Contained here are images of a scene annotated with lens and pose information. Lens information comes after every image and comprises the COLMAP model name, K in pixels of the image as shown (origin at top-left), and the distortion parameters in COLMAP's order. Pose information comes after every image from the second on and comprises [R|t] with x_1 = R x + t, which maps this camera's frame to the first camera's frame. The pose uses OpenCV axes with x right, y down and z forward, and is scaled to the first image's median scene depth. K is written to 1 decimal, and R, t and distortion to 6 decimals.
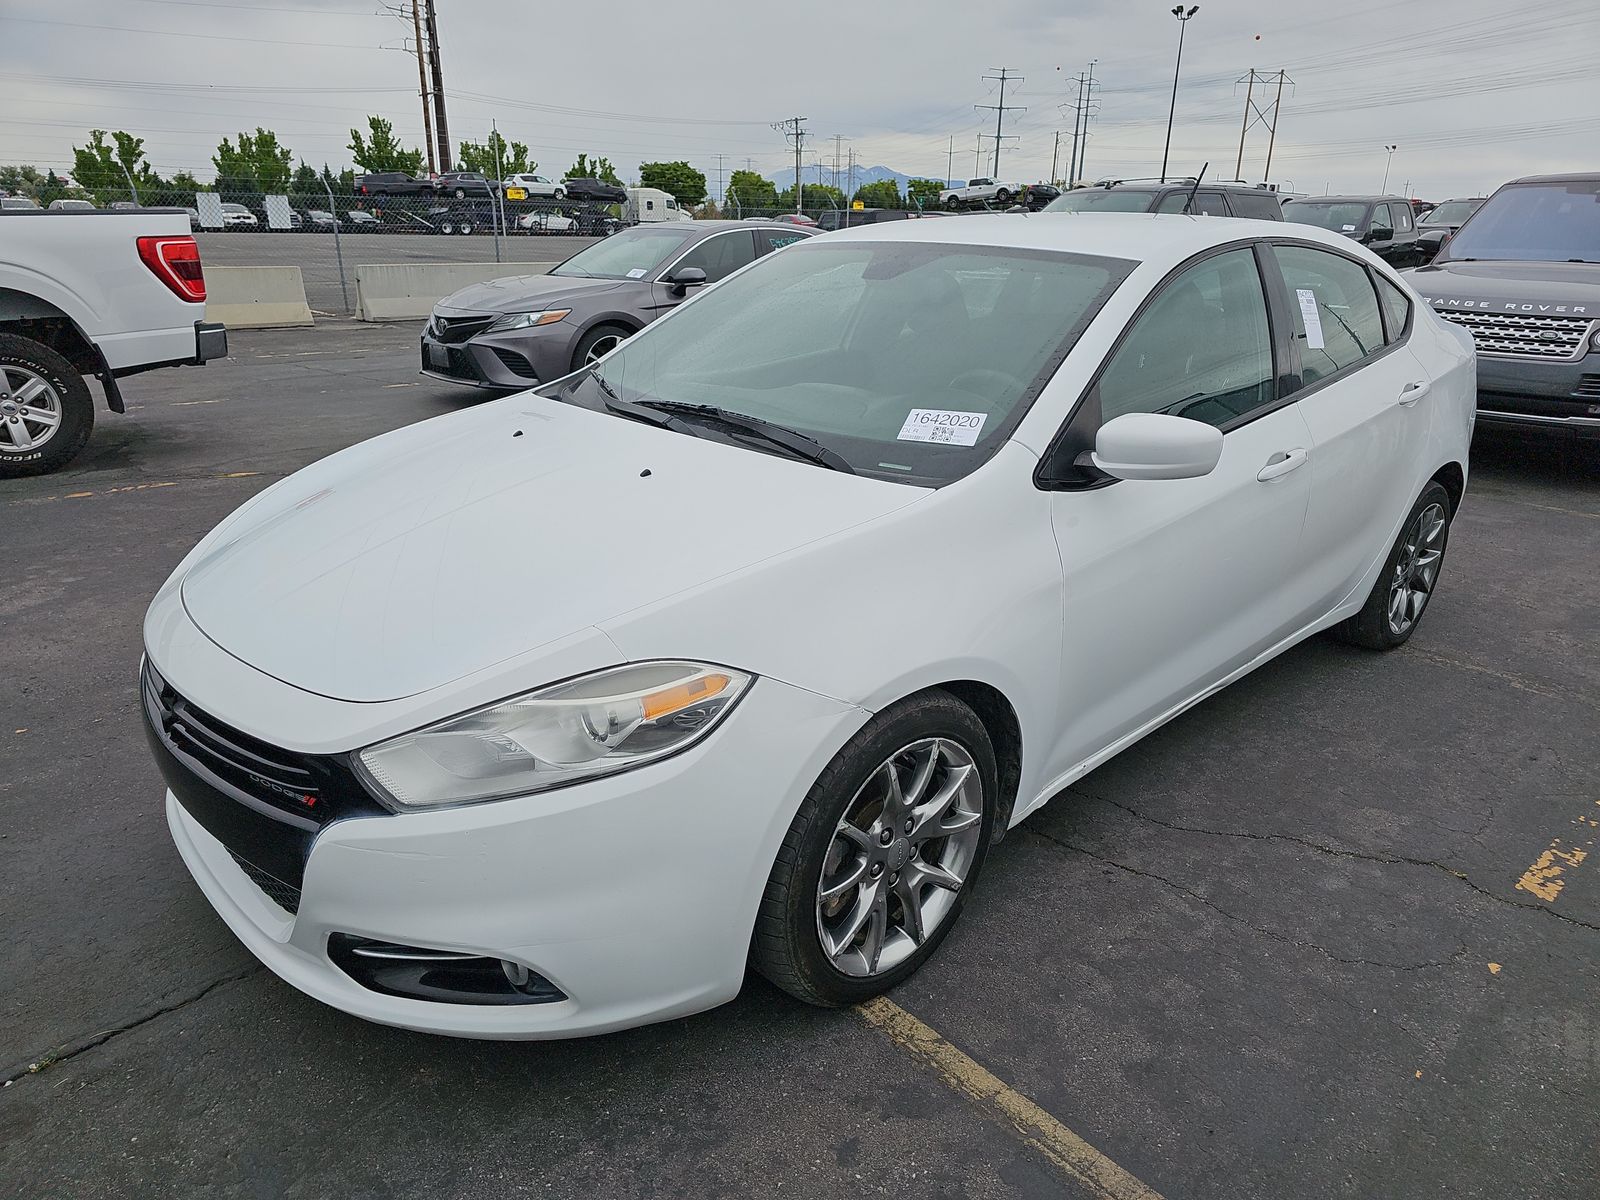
lens RADIAL K [[1065.7, 0, 803.3], [0, 1065.7, 611.4], [0, 0, 1]] dist [0.018603, -0.007173]
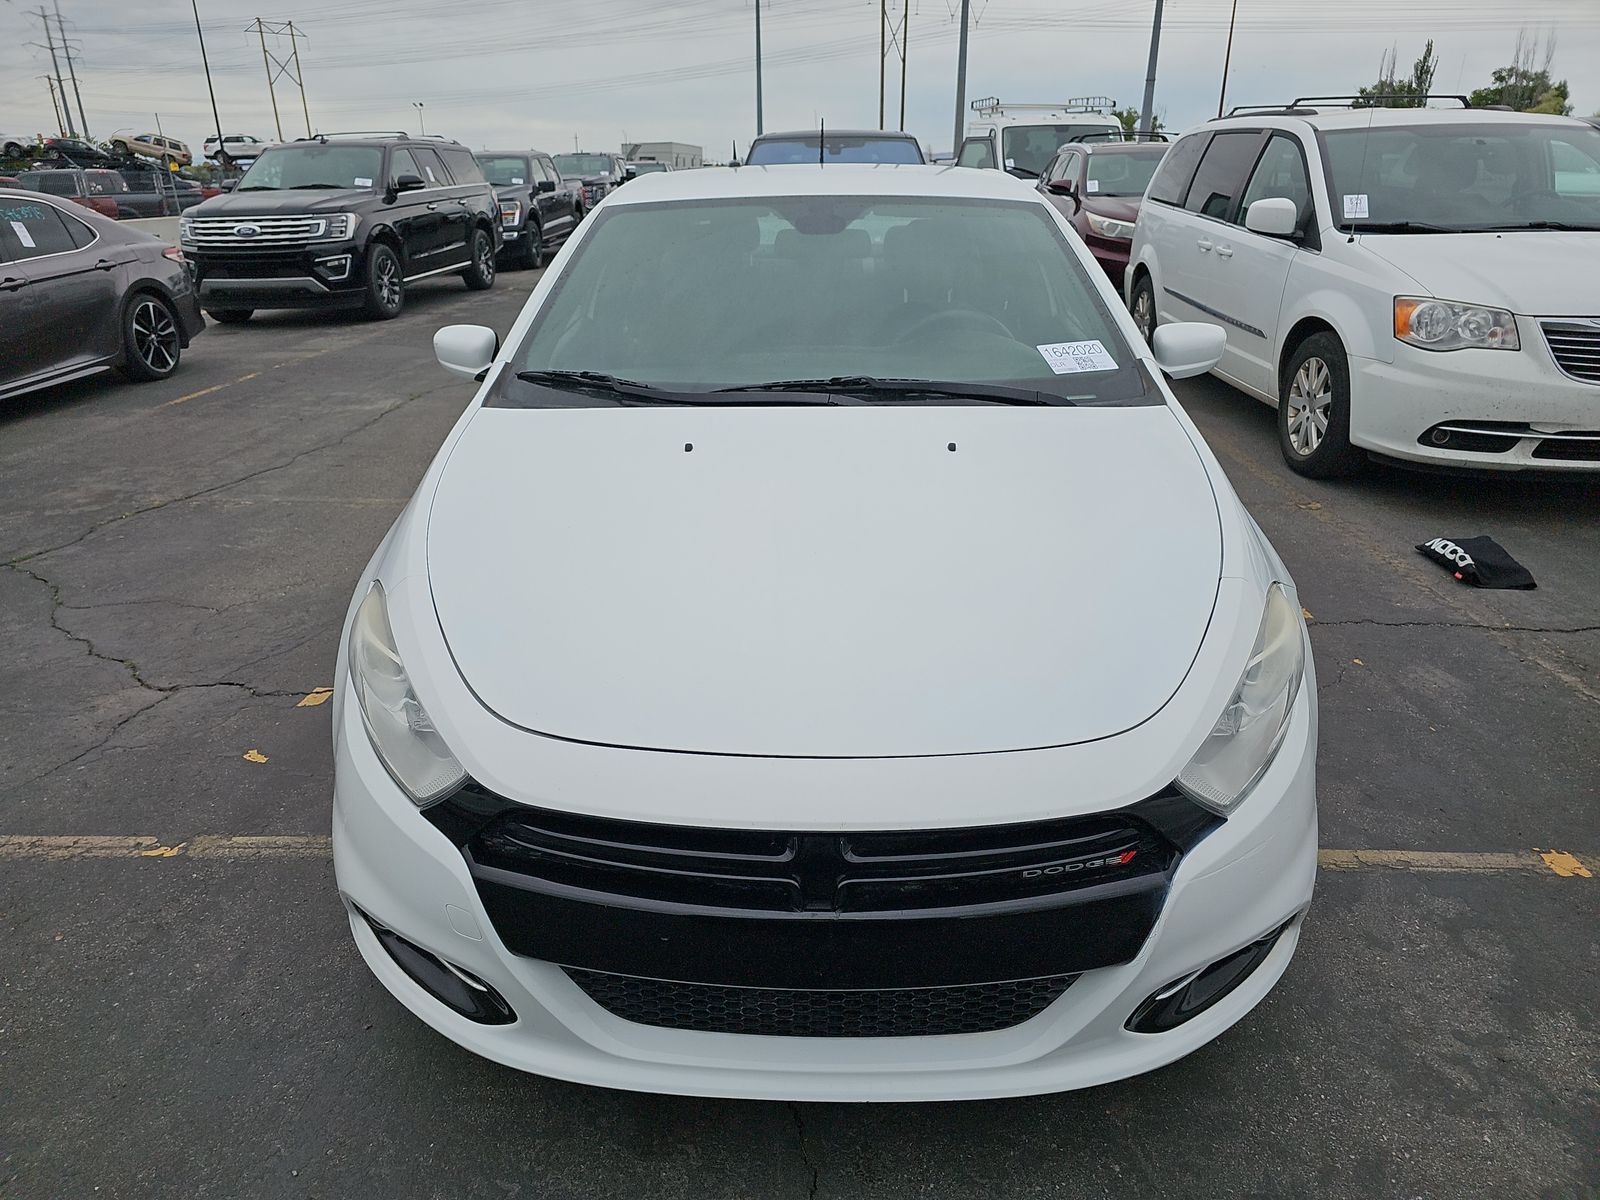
lens RADIAL K [[1065.7, 0, 800.3], [0, 1065.7, 595.9], [0, 0, 1]] dist [0.018603, -0.007173]
pose [[0.699682, -0.282213, 0.656354, -0.124201], [0.267021, 0.955399, 0.126146, -0.022101], [-0.662680, 0.086998, 0.743833, 0.056525]]
